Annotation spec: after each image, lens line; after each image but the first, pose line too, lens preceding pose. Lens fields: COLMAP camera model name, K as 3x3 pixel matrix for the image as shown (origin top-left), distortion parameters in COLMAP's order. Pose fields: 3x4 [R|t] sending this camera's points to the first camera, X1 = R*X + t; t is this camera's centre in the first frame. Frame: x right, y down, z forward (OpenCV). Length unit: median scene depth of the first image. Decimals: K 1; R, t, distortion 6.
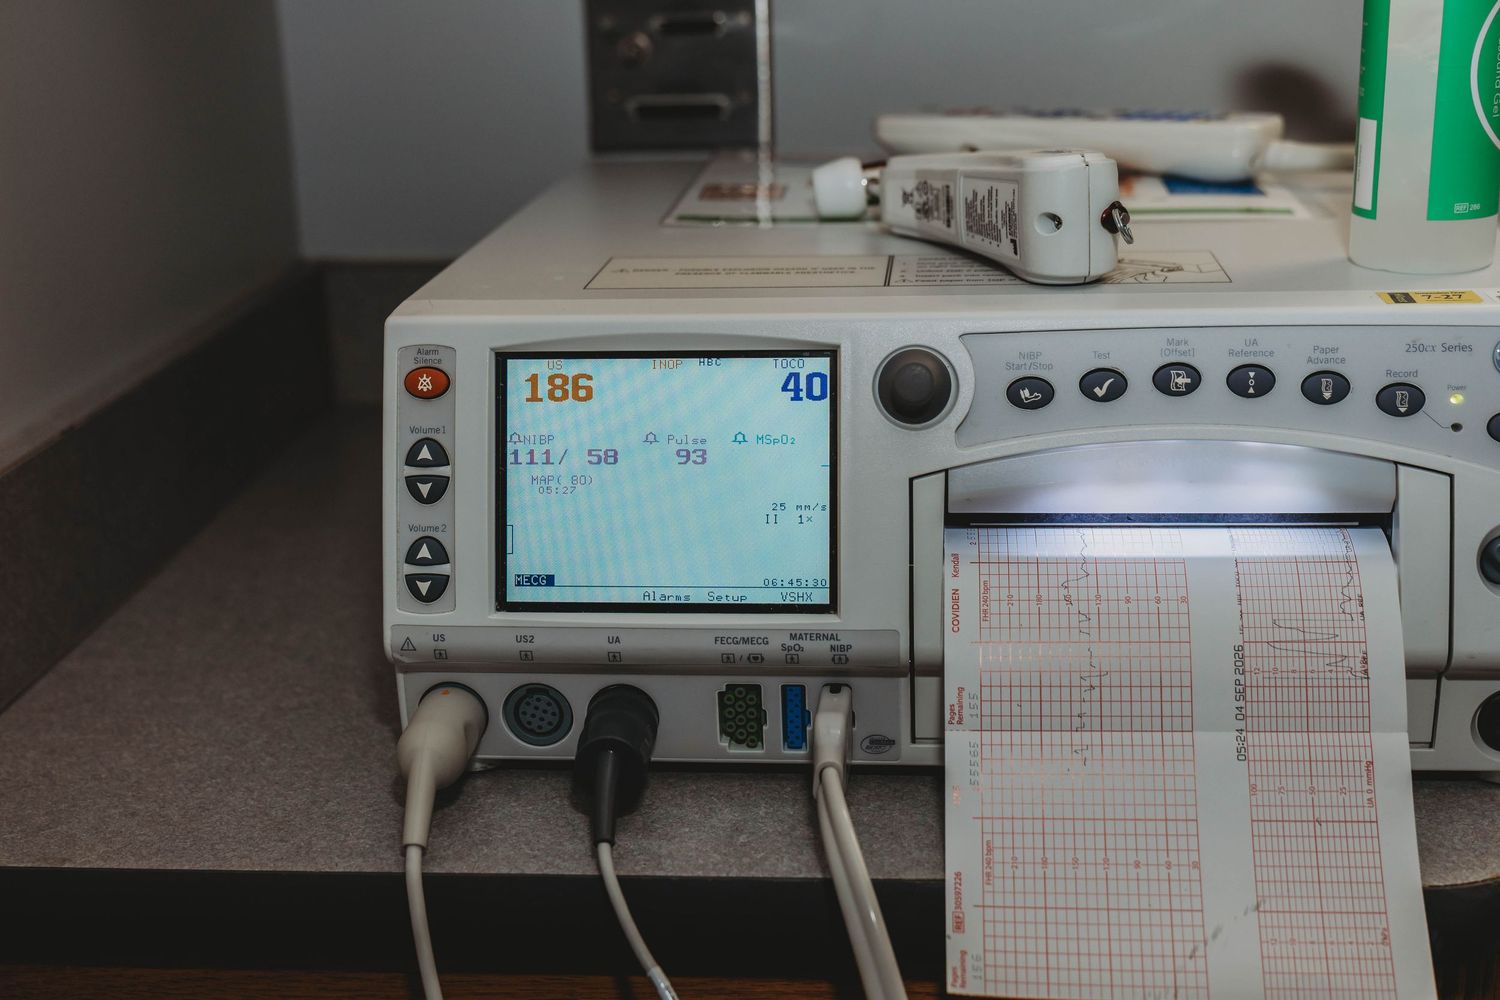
lens RADIAL K [[2046.3, 0, 750.0], [0, 2046.3, 500.0], [0, 0, 1]] dist [-0.006078, 0.008747]
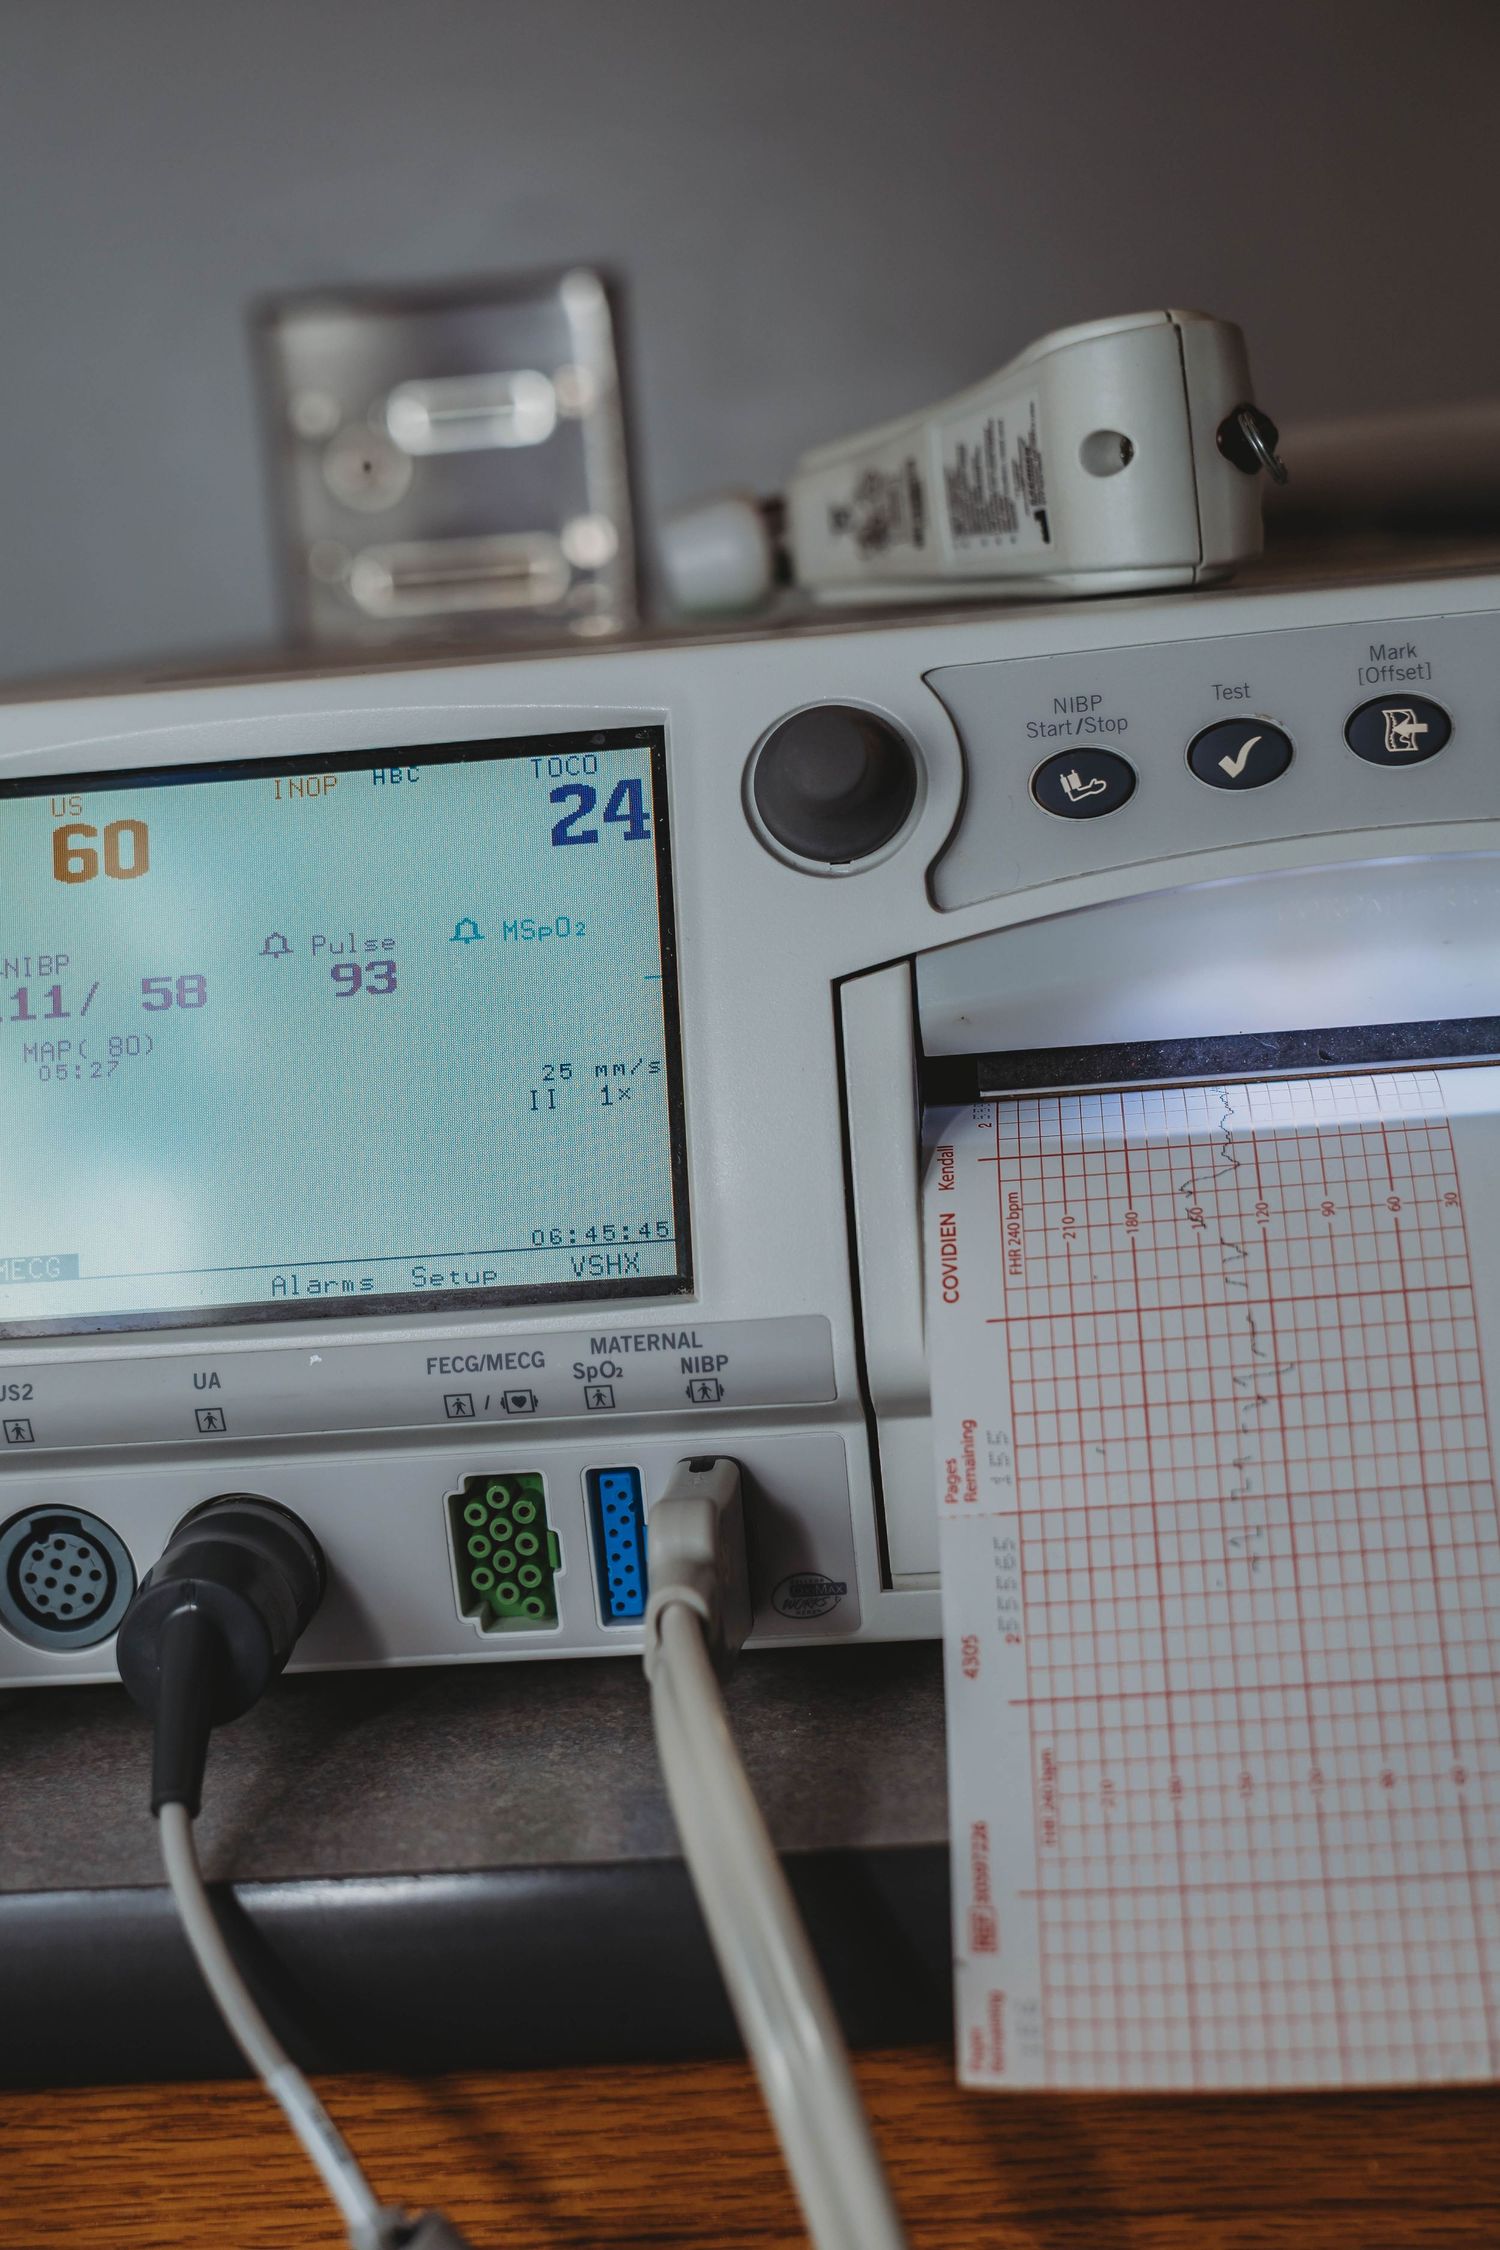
lens RADIAL K [[3679.6, 0, 750.0], [0, 3679.6, 1125.0], [0, 0, 1]] dist [-0.001401, -0.026942]
pose [[0.998373, -0.055944, -0.011046, 0.066120], [0.053557, 0.986429, -0.155205, 0.146226], [0.019579, 0.154361, 0.987821, 0.190331]]
